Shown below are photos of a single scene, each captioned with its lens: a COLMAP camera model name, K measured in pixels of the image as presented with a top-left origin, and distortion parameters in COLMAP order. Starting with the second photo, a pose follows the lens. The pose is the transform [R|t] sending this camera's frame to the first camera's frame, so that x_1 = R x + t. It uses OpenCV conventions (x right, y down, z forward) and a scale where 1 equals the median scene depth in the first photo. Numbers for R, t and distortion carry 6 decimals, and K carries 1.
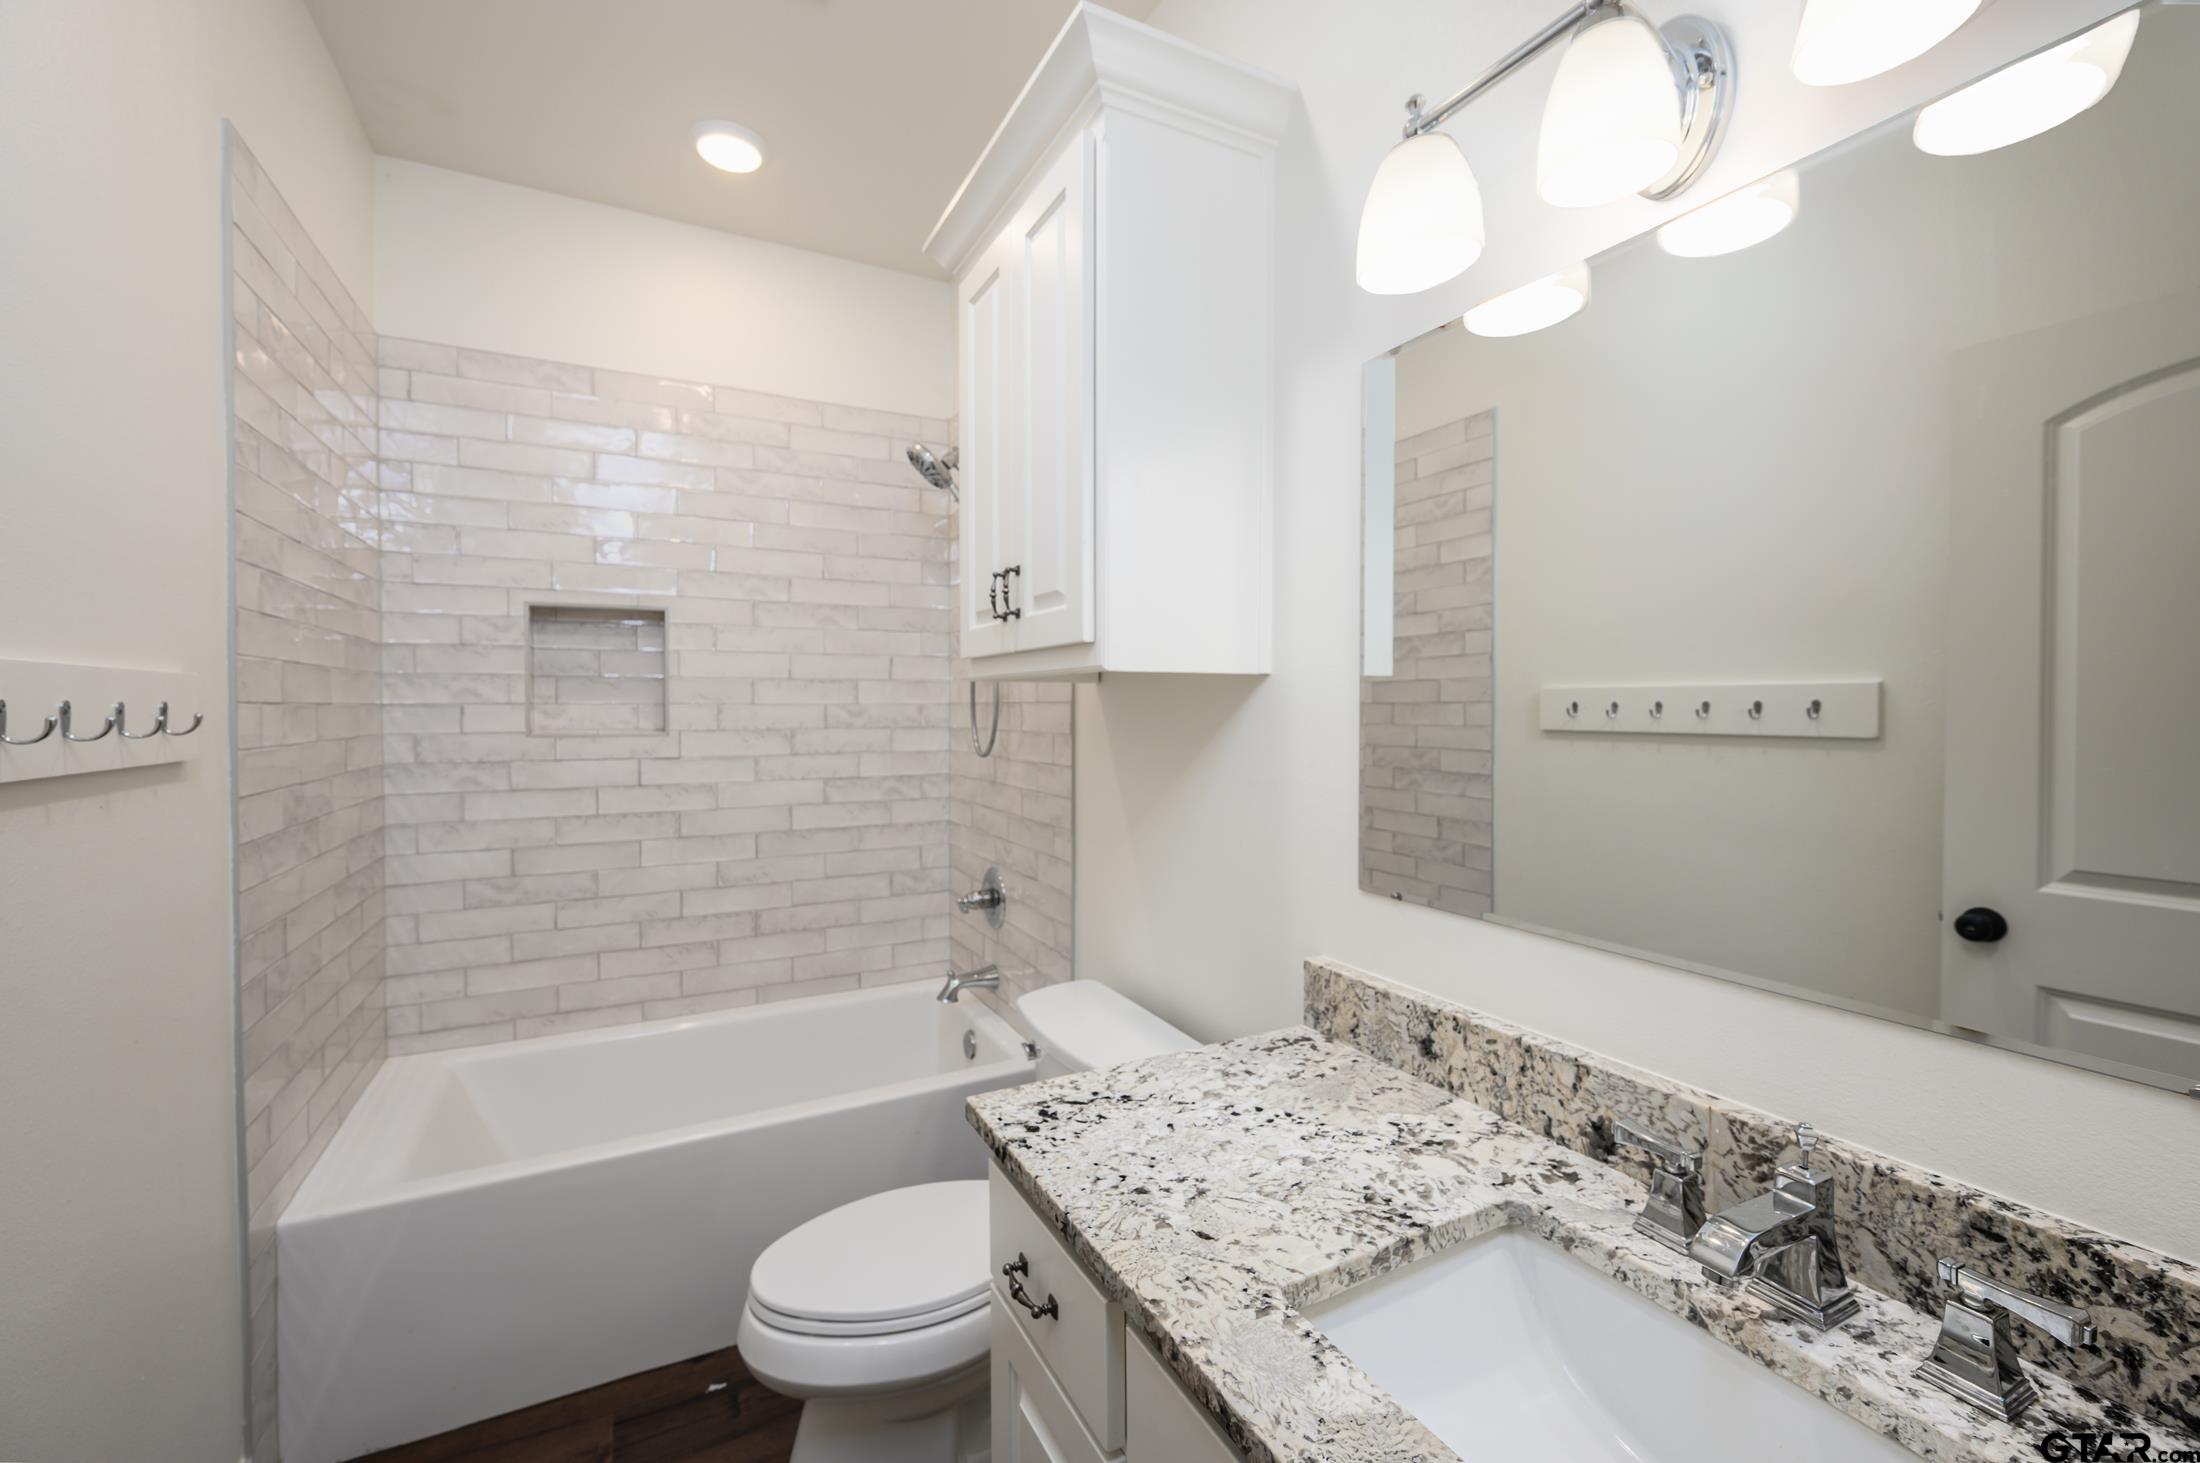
lens RADIAL K [[872.8, 0, 1093.1], [0, 872.8, 725.5], [0, 0, 1]] dist [-0.003187, 0.000710]
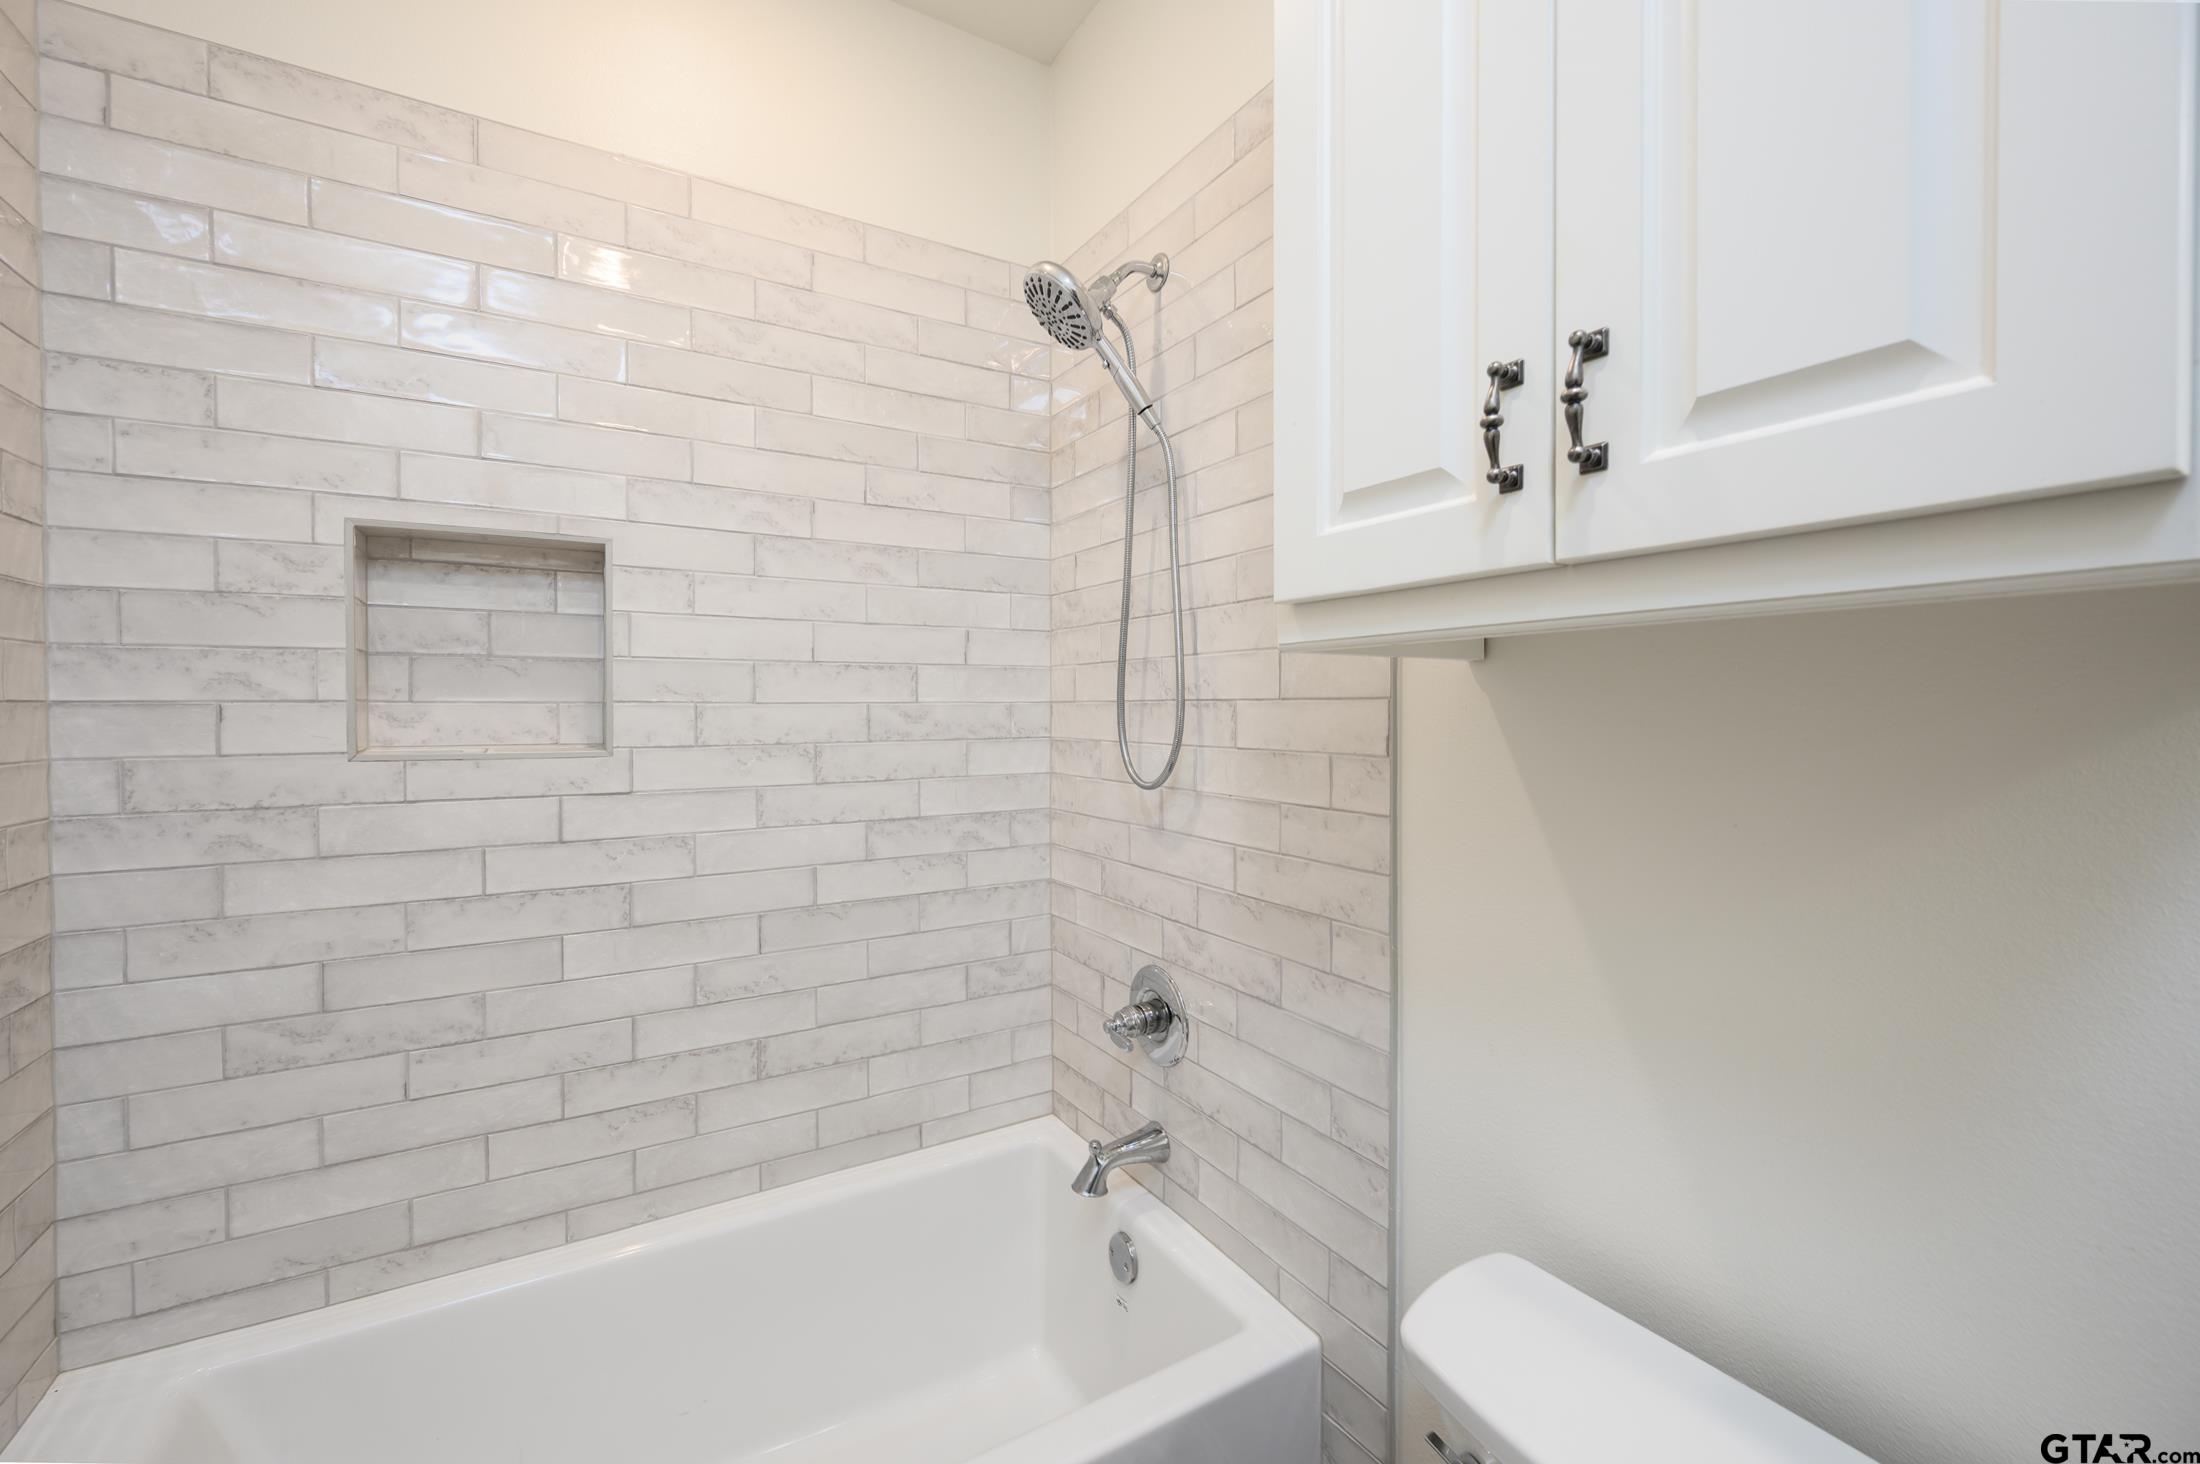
lens RADIAL K [[872.8, 0, 1102.3], [0, 872.8, 724.3], [0, 0, 1]] dist [-0.003187, 0.000710]
pose [[0.997235, -0.002096, 0.074285, -0.202739], [0.002361, 0.999991, -0.003475, -0.006963], [-0.074277, 0.003641, 0.997231, 0.392842]]
